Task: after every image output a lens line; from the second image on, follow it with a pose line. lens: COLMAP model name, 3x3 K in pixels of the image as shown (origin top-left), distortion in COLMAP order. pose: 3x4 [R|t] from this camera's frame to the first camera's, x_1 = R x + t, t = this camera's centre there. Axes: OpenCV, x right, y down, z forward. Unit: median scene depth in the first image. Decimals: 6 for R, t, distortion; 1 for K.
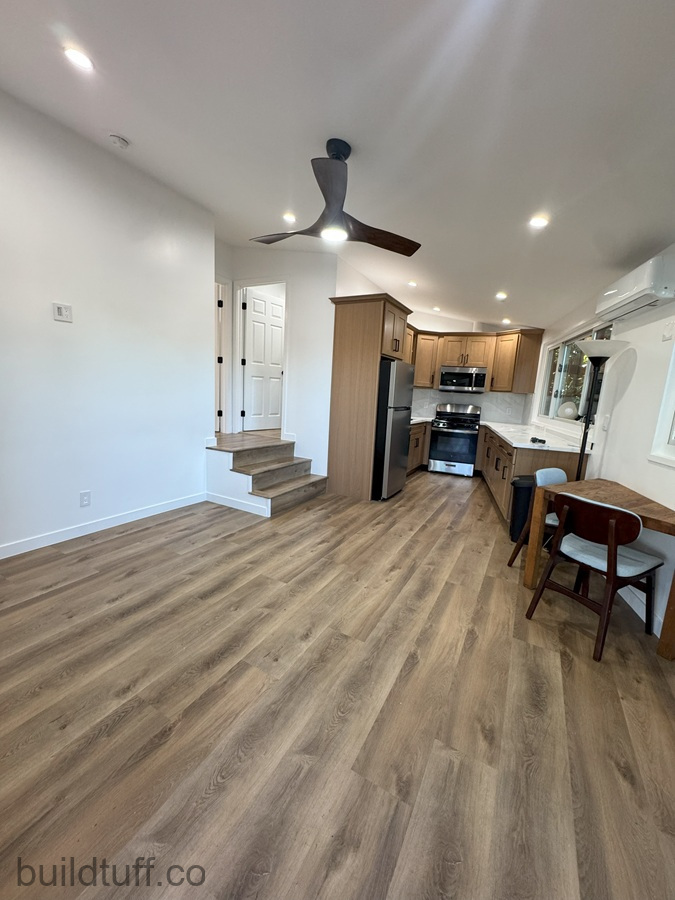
lens RADIAL K [[360.2, 0, 337.5], [0, 360.2, 450.0], [0, 0, 1]] dist [-0.002320, -0.000101]
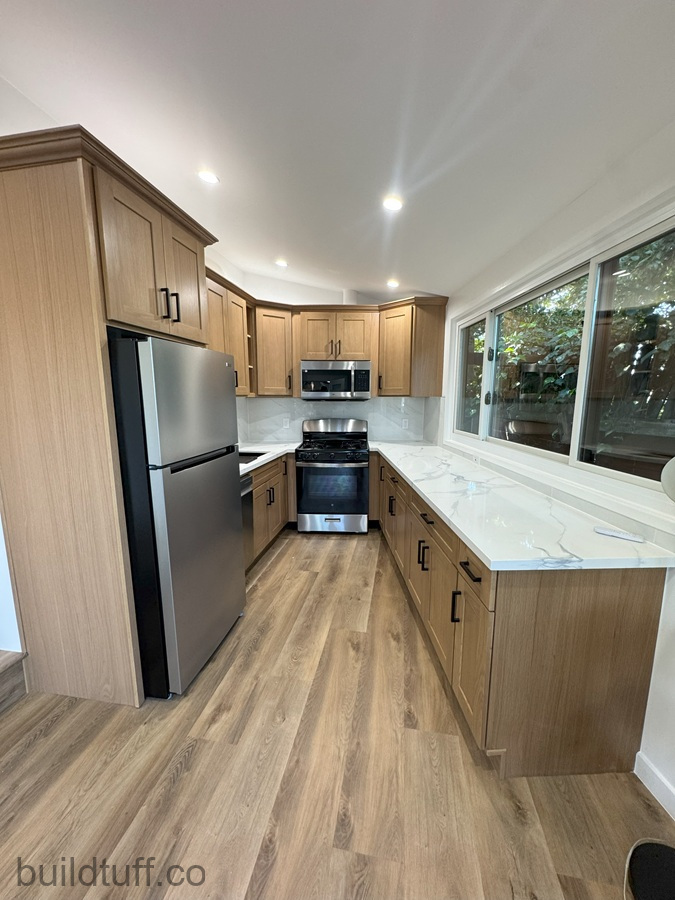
lens RADIAL K [[360.2, 0, 337.5], [0, 360.2, 450.0], [0, 0, 1]] dist [-0.002320, -0.000101]
pose [[0.945837, -0.104100, 0.307500, 0.228636], [0.106340, 0.994284, 0.009511, -0.128547], [-0.306733, 0.023703, 0.951500, 0.641216]]
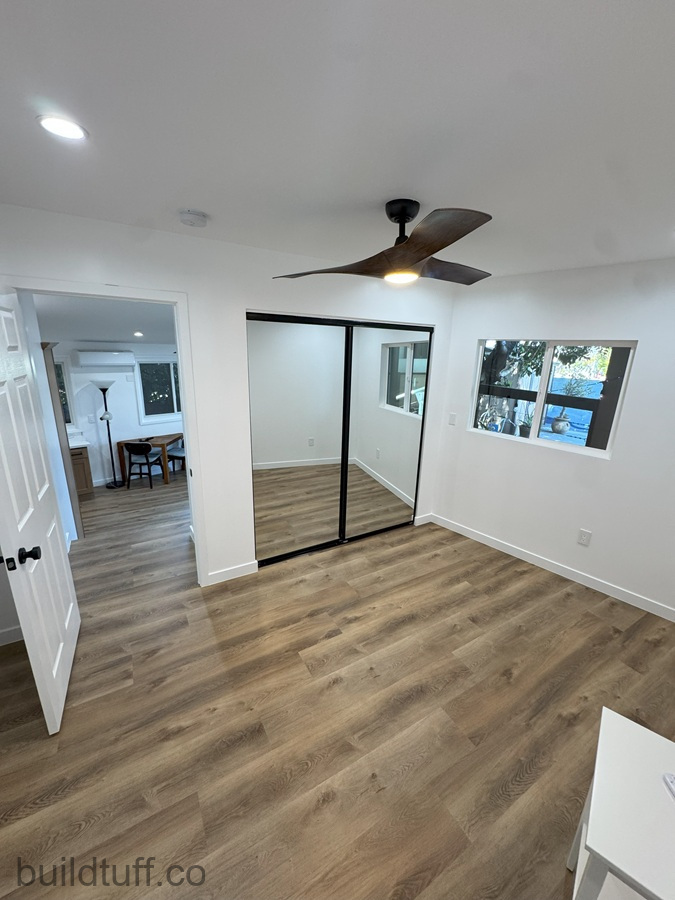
lens RADIAL K [[360.2, 0, 337.5], [0, 360.2, 450.0], [0, 0, 1]] dist [-0.002320, -0.000101]
pose [[-0.861728, -0.213989, 0.460037, -1.060993], [0.005549, 0.902678, 0.430281, -0.600877], [-0.507341, 0.373338, -0.776675, 1.513682]]
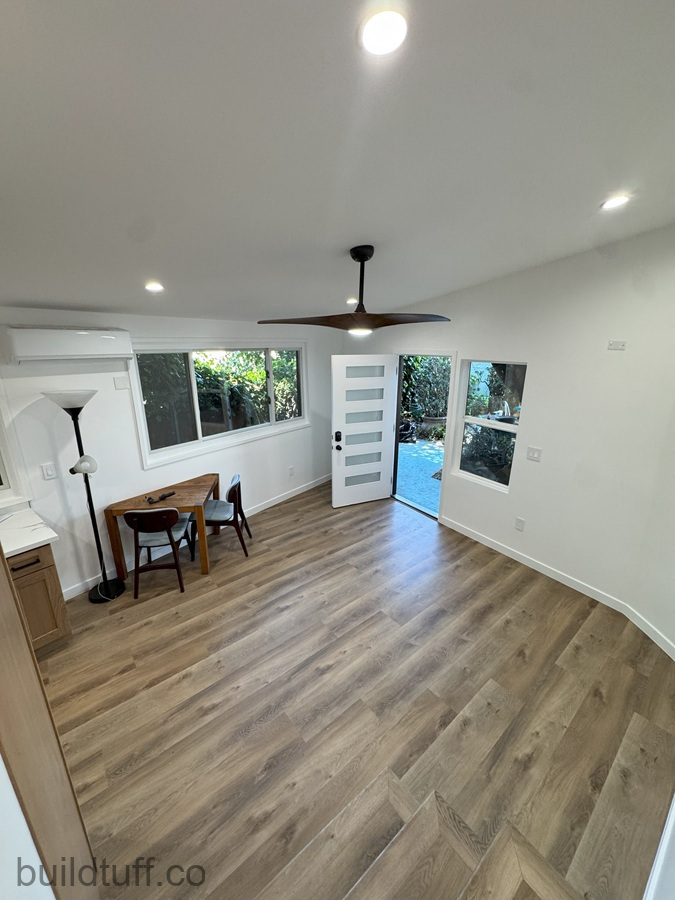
lens RADIAL K [[357.2, 0, 339.2], [0, 357.2, 449.9], [0, 0, 1]] dist [-0.002555, -0.000085]
pose [[-0.929779, -0.165990, 0.328572, -0.204283], [0.000725, 0.891740, 0.452547, -0.435597], [-0.368119, 0.421007, -0.829001, 1.170944]]
